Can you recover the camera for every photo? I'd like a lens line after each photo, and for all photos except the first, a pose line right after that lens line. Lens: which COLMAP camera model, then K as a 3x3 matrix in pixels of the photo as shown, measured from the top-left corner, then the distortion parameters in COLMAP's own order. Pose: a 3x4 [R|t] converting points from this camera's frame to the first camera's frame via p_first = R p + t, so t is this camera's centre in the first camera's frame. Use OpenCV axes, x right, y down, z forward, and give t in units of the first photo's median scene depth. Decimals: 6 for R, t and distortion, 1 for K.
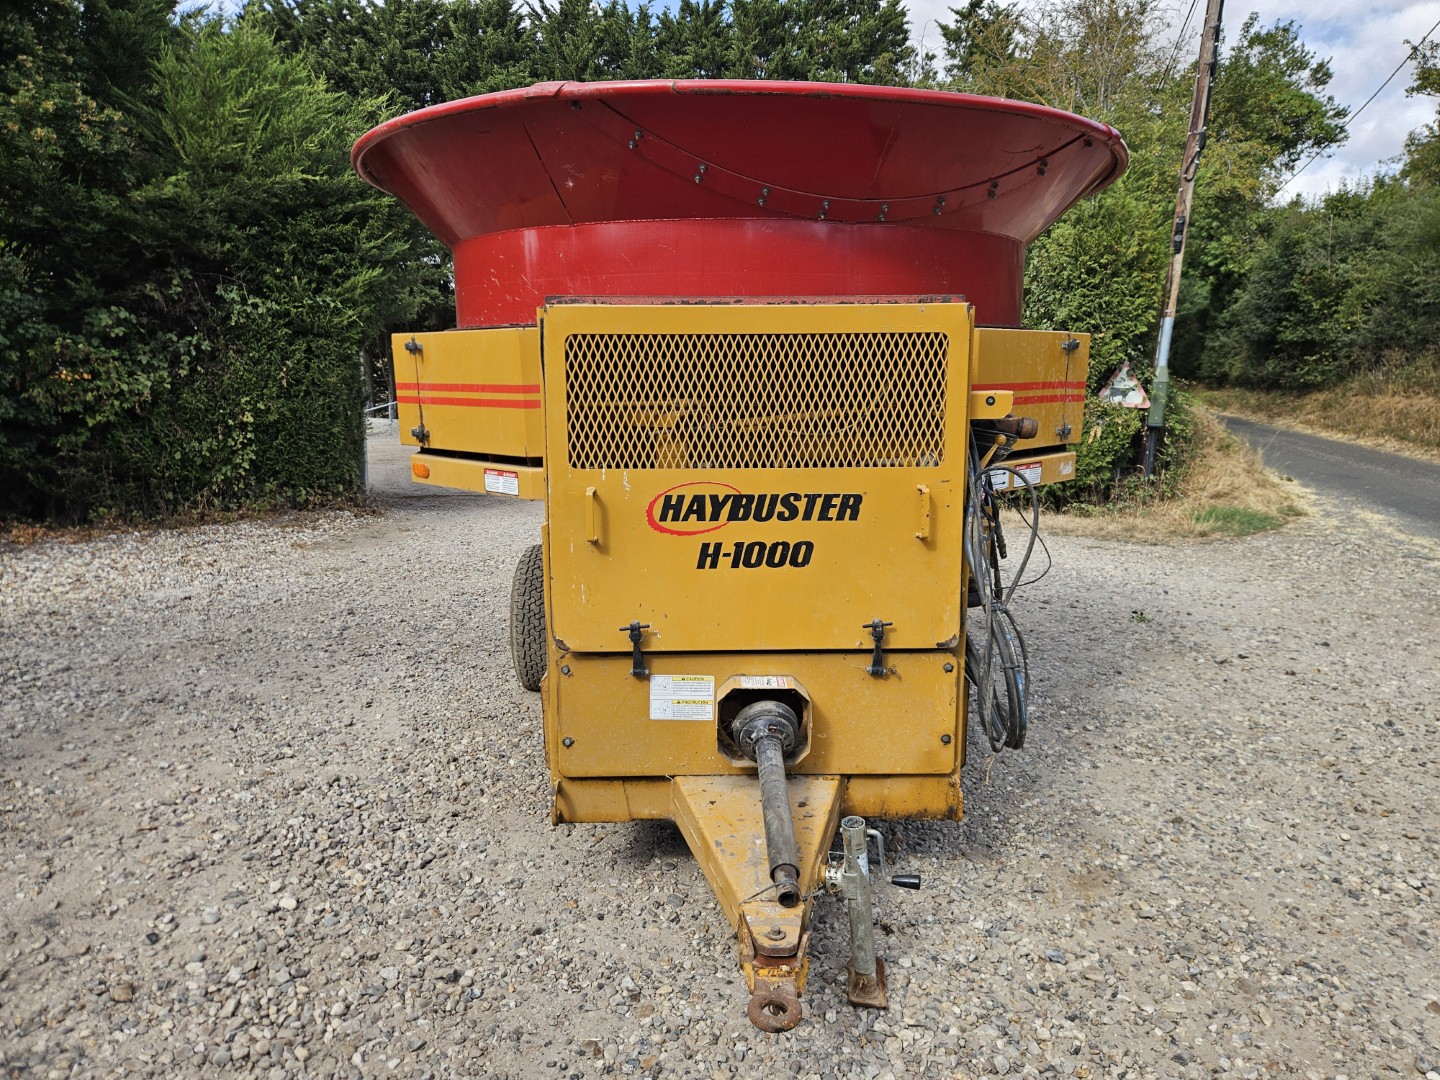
lens RADIAL K [[960.6, 0, 725.3], [0, 960.6, 532.4], [0, 0, 1]] dist [0.068196, -0.048858]
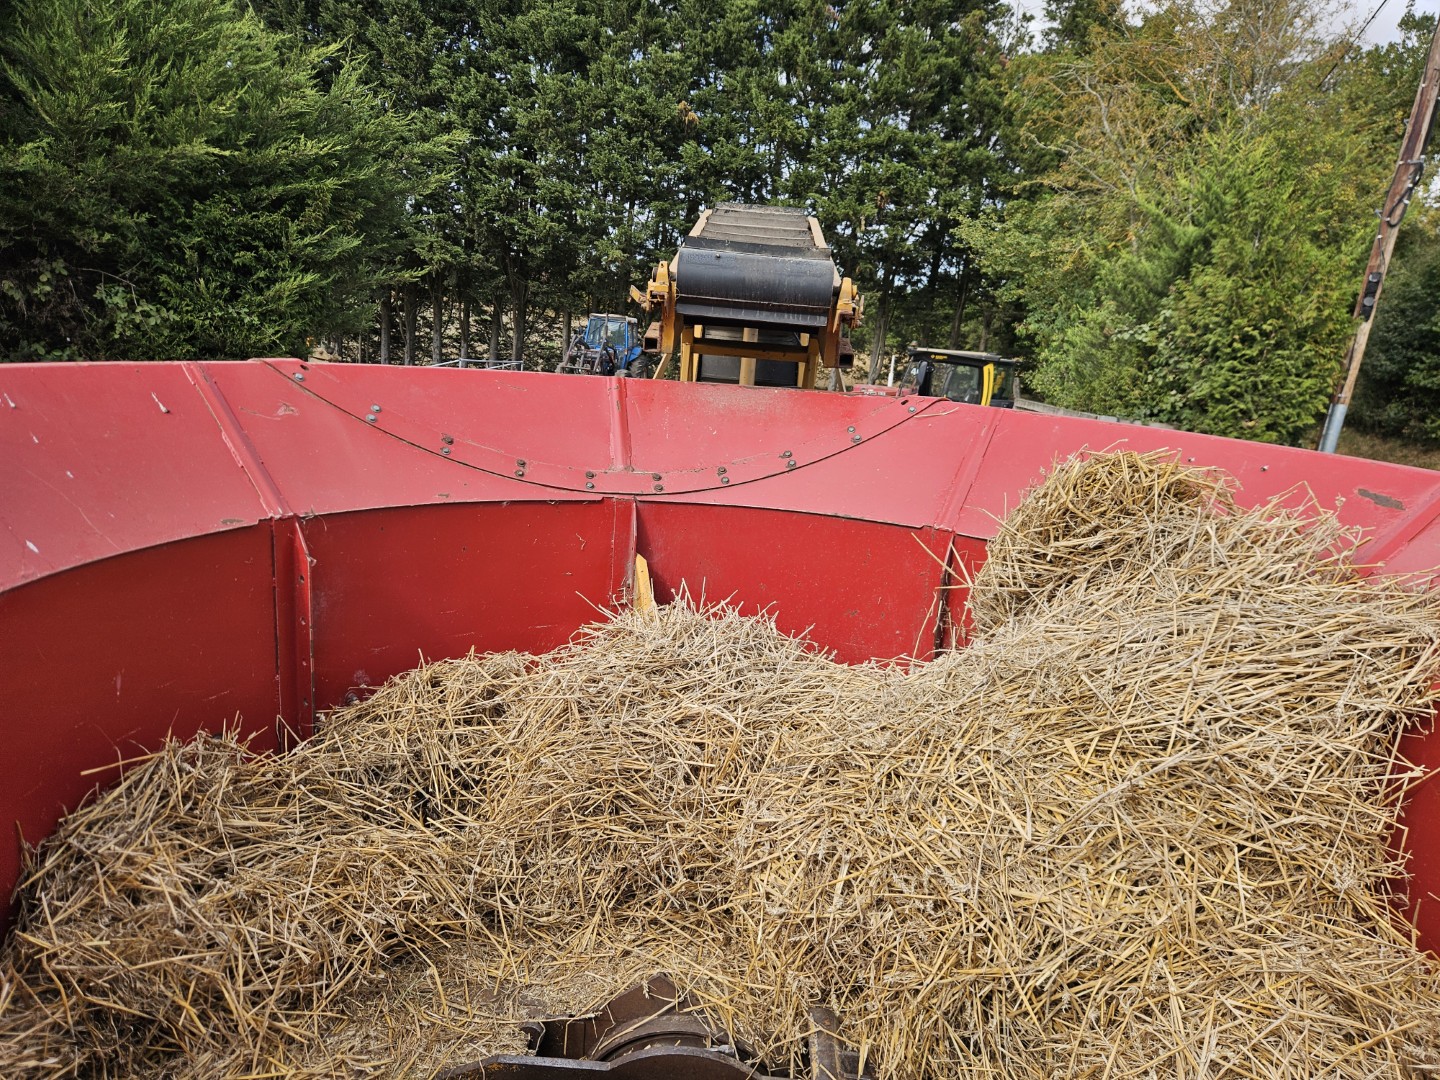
lens RADIAL K [[960.6, 0, 714.9], [0, 960.6, 543.0], [0, 0, 1]] dist [0.068196, -0.048858]
pose [[0.995759, 0.083428, -0.038778, 0.008694], [-0.081085, 0.994989, 0.058505, -0.136801], [0.043465, -0.055113, 0.997534, 0.244168]]
